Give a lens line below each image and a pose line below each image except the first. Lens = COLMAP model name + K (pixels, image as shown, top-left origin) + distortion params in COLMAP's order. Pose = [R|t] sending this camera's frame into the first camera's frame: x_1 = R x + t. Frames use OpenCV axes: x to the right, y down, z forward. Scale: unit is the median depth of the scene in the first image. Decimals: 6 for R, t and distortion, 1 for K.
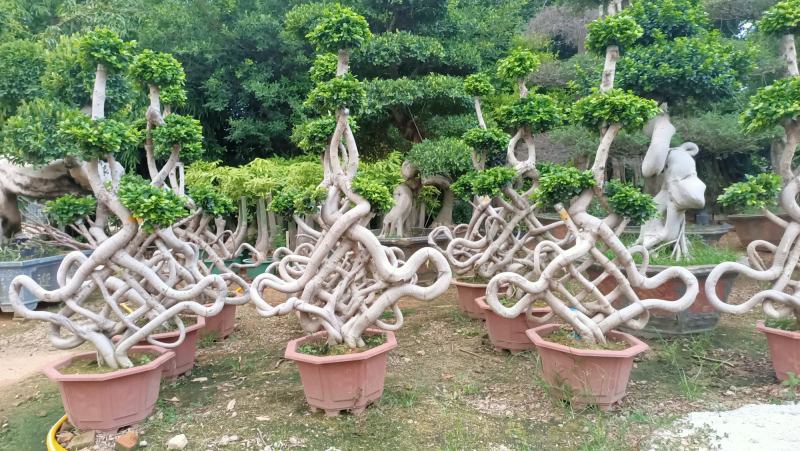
lens RADIAL K [[597.8, 0, 398.1], [0, 597.8, 224.8], [0, 0, 1]] dist [0.049291, -0.052708]
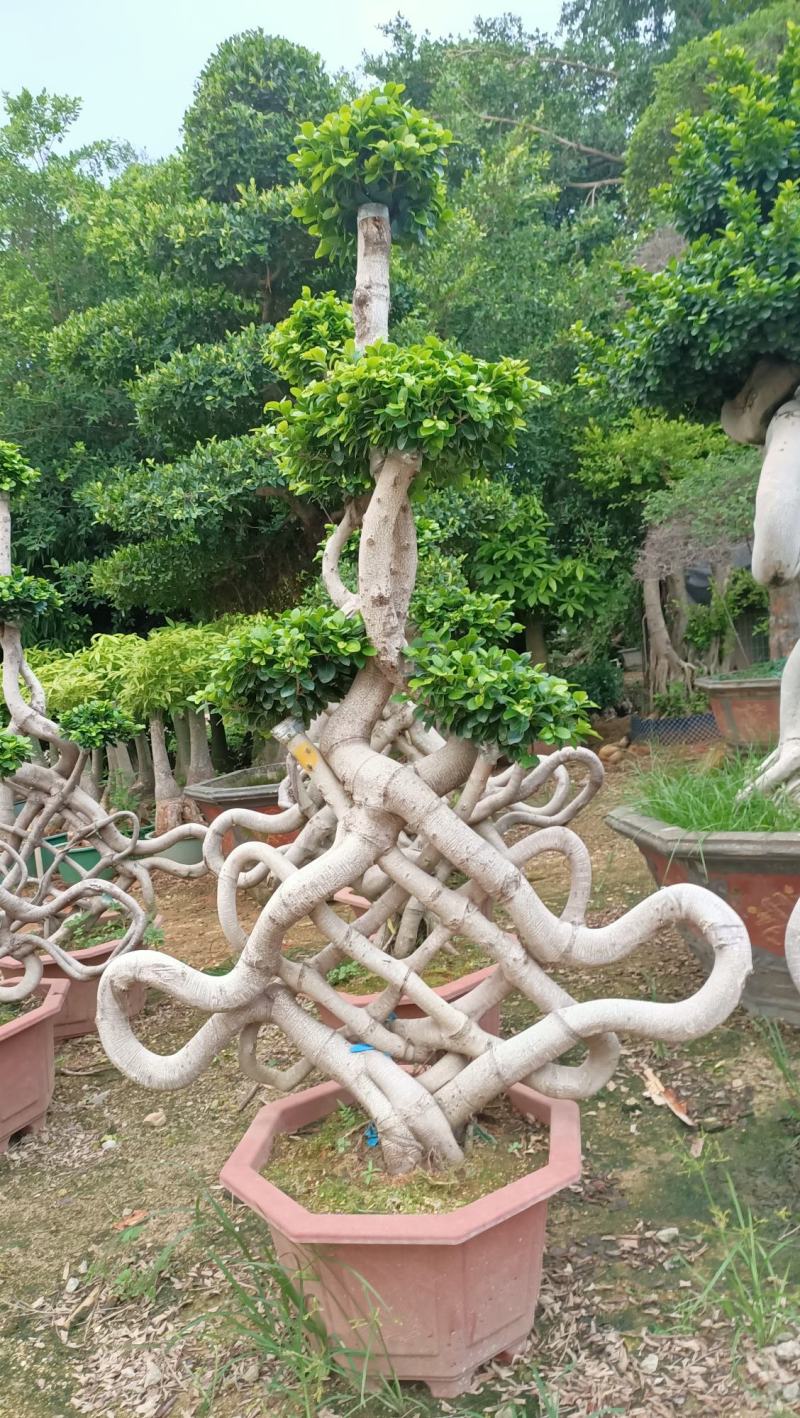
lens RADIAL K [[1059.7, 0, 395.4], [0, 1059.7, 711.1], [0, 0, 1]] dist [0.049291, -0.052708]
pose [[0.977865, -0.109272, -0.178439, 0.425178], [0.109278, 0.993963, -0.009827, -0.029451], [0.178436, -0.009890, 0.983902, 0.440775]]
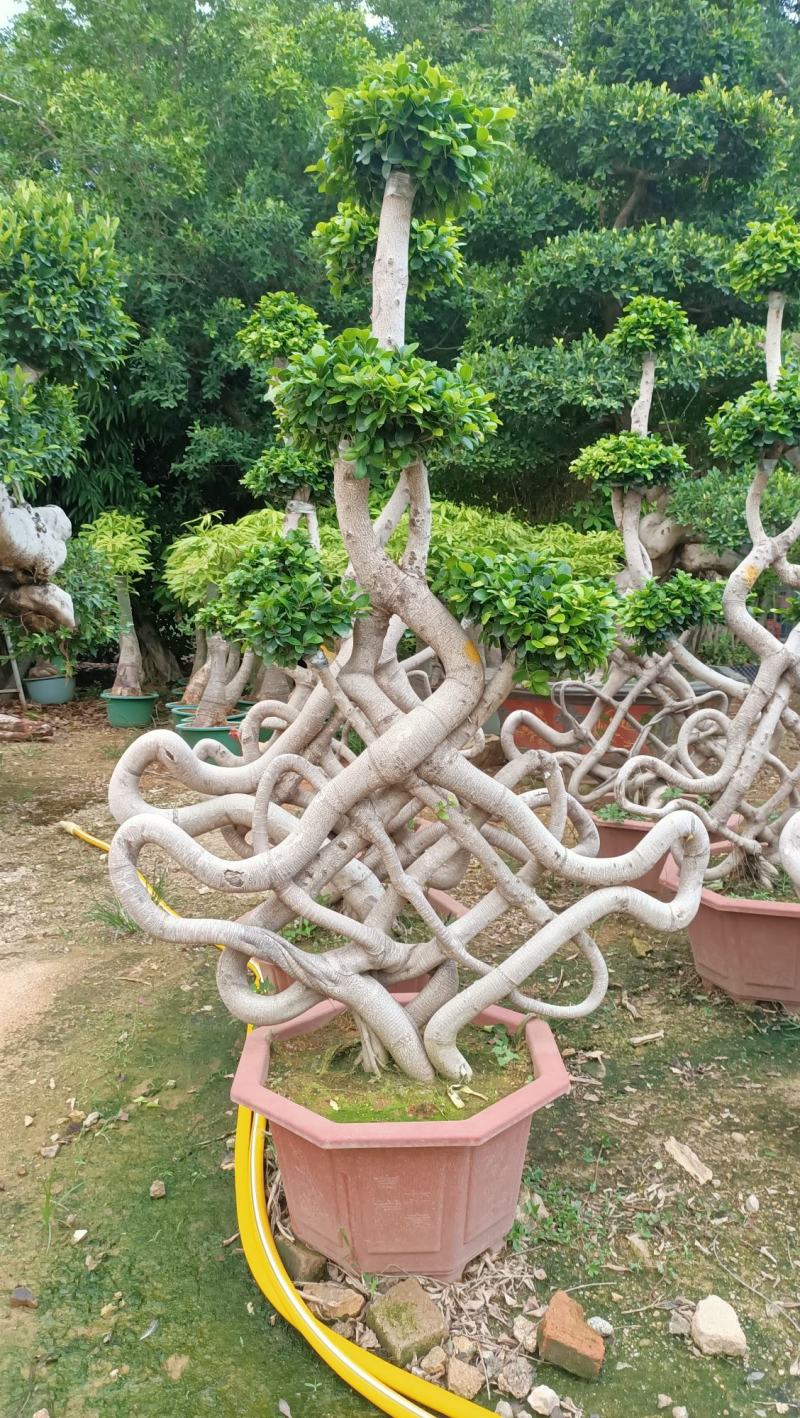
lens RADIAL K [[1059.7, 0, 394.6], [0, 1059.7, 707.5], [0, 0, 1]] dist [0.049291, -0.052708]
pose [[0.997527, 0.005053, 0.070109, -0.504638], [-0.009190, 0.998227, 0.058812, -0.012154], [-0.069687, -0.059311, 0.995804, 0.383302]]
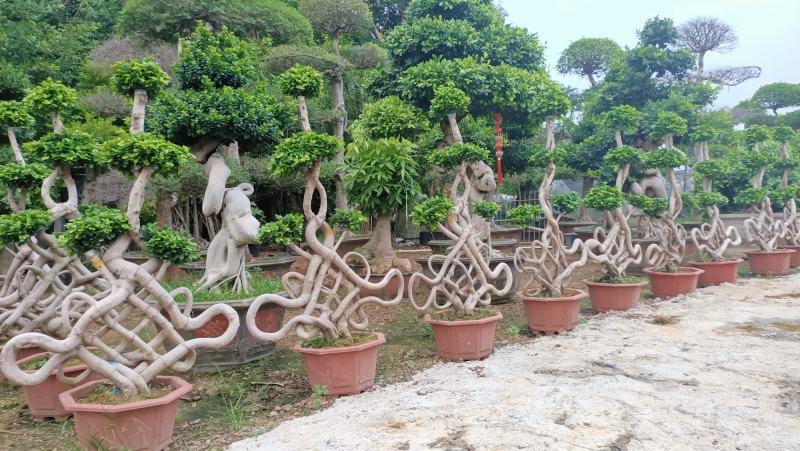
lens RADIAL K [[597.8, 0, 400.5], [0, 597.8, 225.1], [0, 0, 1]] dist [0.049291, -0.052708]
pose [[0.808578, -0.034849, 0.587356, 0.107182], [0.064899, 0.997436, -0.030162, -0.015570], [-0.584799, 0.062507, 0.808767, -0.040746]]
